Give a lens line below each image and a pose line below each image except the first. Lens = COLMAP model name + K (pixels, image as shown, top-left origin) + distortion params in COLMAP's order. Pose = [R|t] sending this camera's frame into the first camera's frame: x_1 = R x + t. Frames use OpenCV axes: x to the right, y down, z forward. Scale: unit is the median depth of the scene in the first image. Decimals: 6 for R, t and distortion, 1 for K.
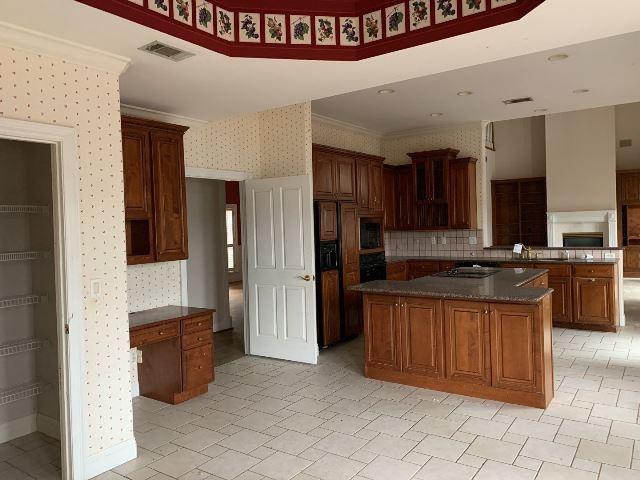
lens RADIAL K [[487.1, 0, 319.5], [0, 487.1, 237.8], [0, 0, 1]] dist [-0.000538, -0.000659]
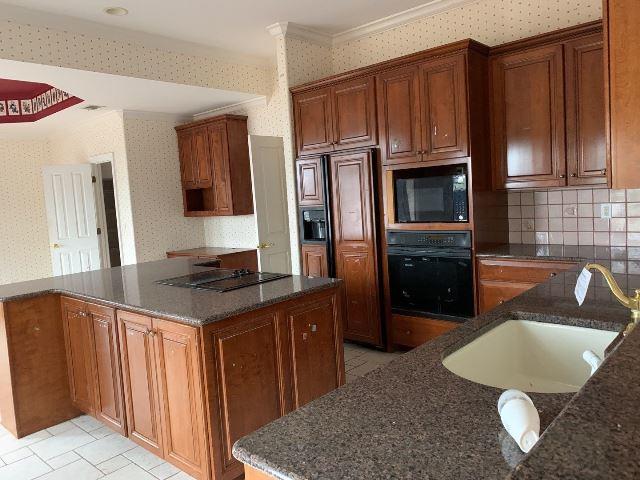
lens RADIAL K [[488.4, 0, 320.0], [0, 488.4, 240.0], [0, 0, 1]] dist [0.061185, -0.085222]
pose [[-0.119305, 0.137503, -0.983290, 0.840361], [0.041039, 0.990200, 0.133490, -0.048236], [0.992009, -0.024427, -0.123779, 1.157042]]
